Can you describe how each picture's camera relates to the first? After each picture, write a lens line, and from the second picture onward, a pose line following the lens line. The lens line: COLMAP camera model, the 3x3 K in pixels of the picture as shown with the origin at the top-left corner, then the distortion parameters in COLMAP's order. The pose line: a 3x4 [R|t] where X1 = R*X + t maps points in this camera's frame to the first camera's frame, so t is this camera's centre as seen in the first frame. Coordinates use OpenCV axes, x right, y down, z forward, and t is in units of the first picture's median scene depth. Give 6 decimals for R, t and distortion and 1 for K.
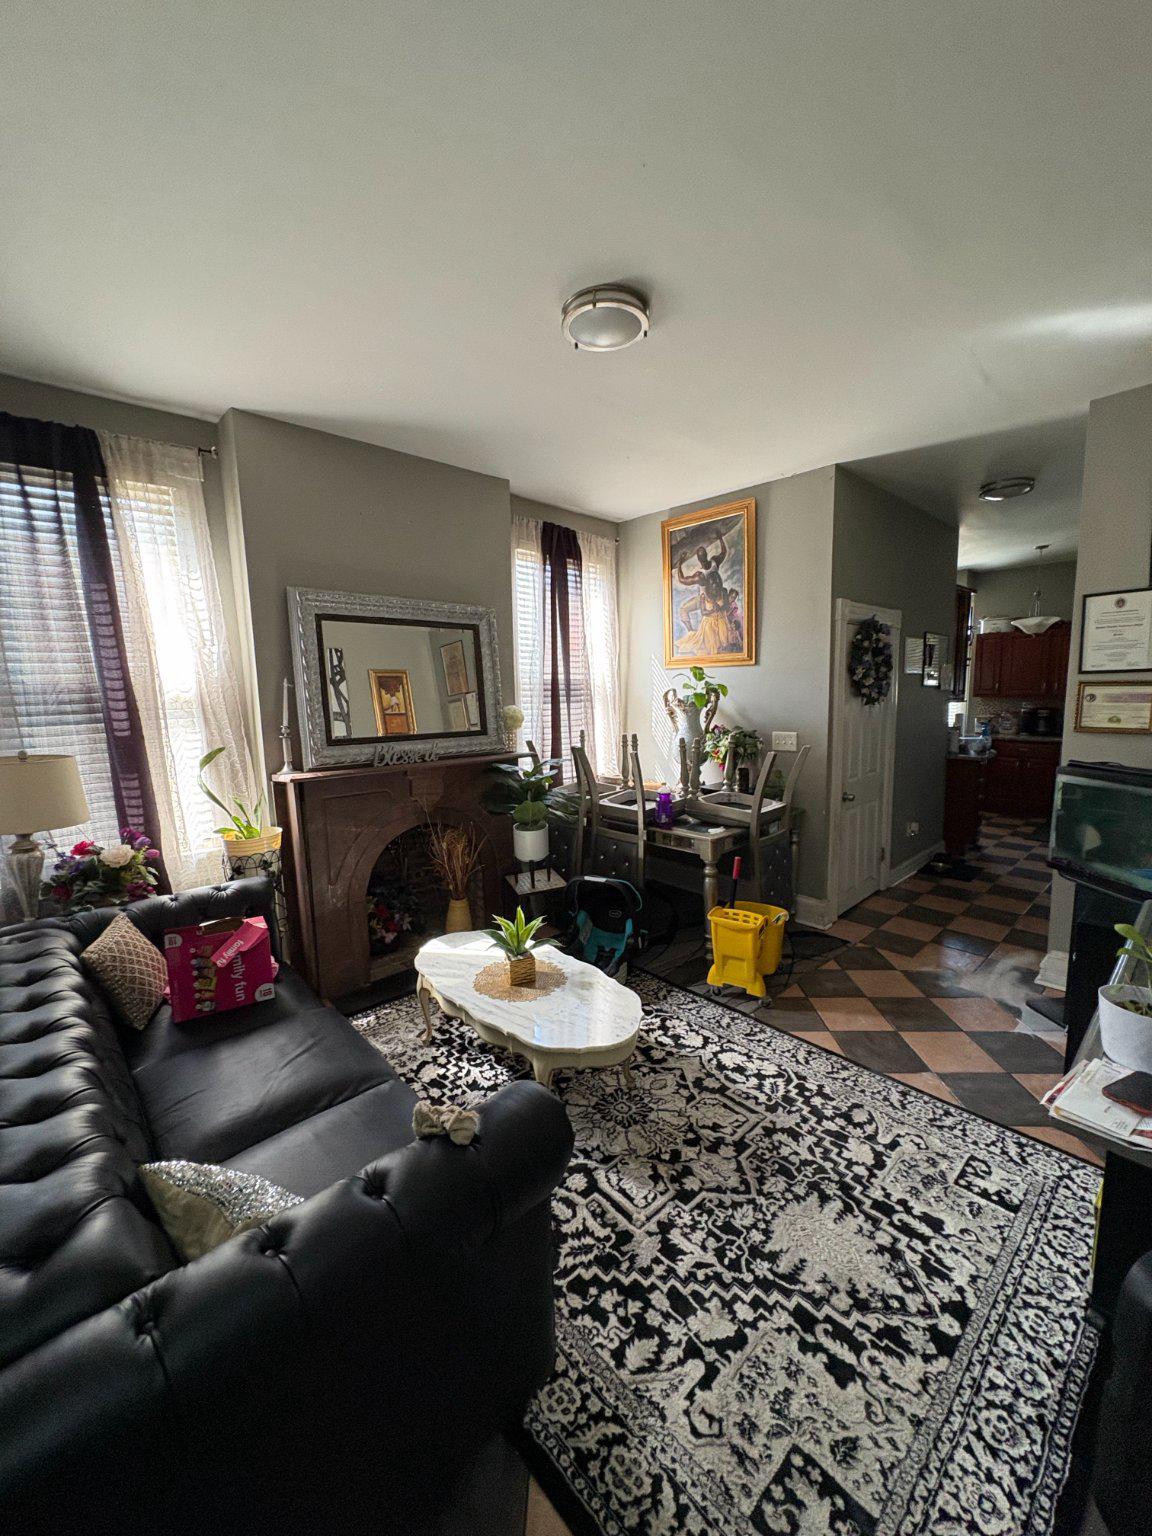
lens RADIAL K [[614.9, 0, 579.5], [0, 614.9, 768.2], [0, 0, 1]] dist [-0.003138, -0.000560]
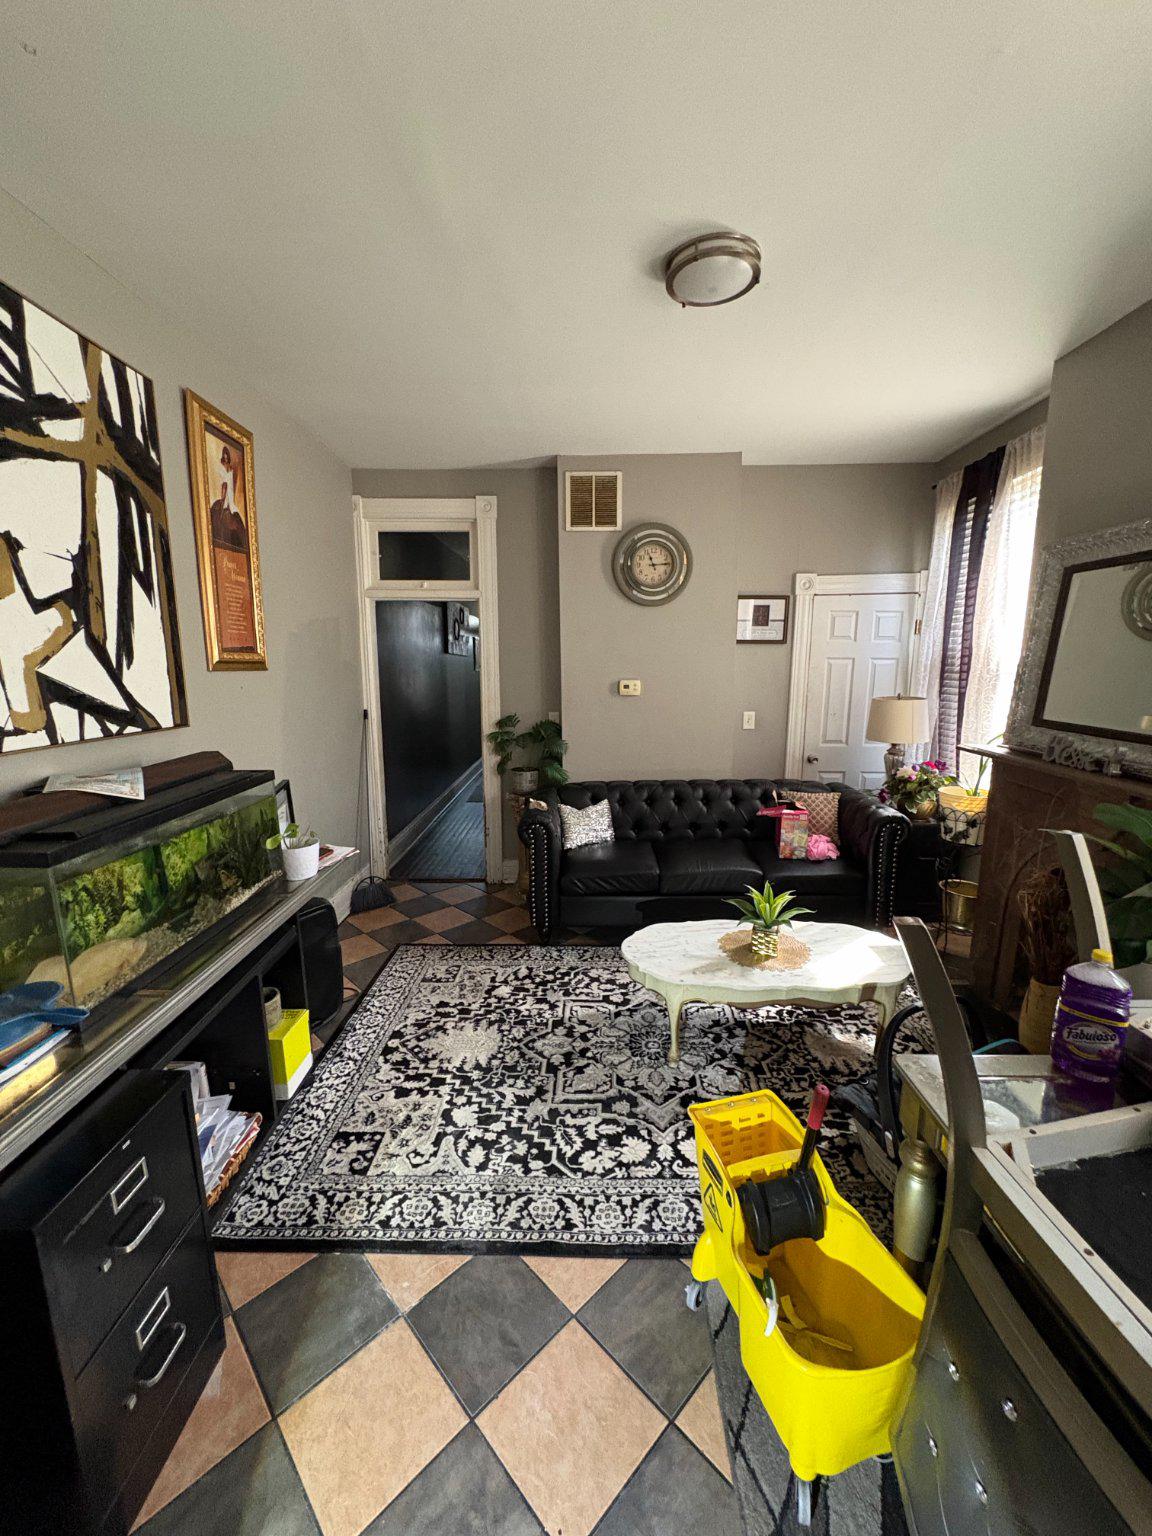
lens RADIAL K [[614.9, 0, 579.1], [0, 614.9, 775.6], [0, 0, 1]] dist [-0.003138, -0.000560]
pose [[-0.701836, 0.155526, -0.695153, 1.035591], [-0.072571, 0.955186, 0.286972, -0.273309], [0.708632, 0.251855, -0.659097, 1.816586]]
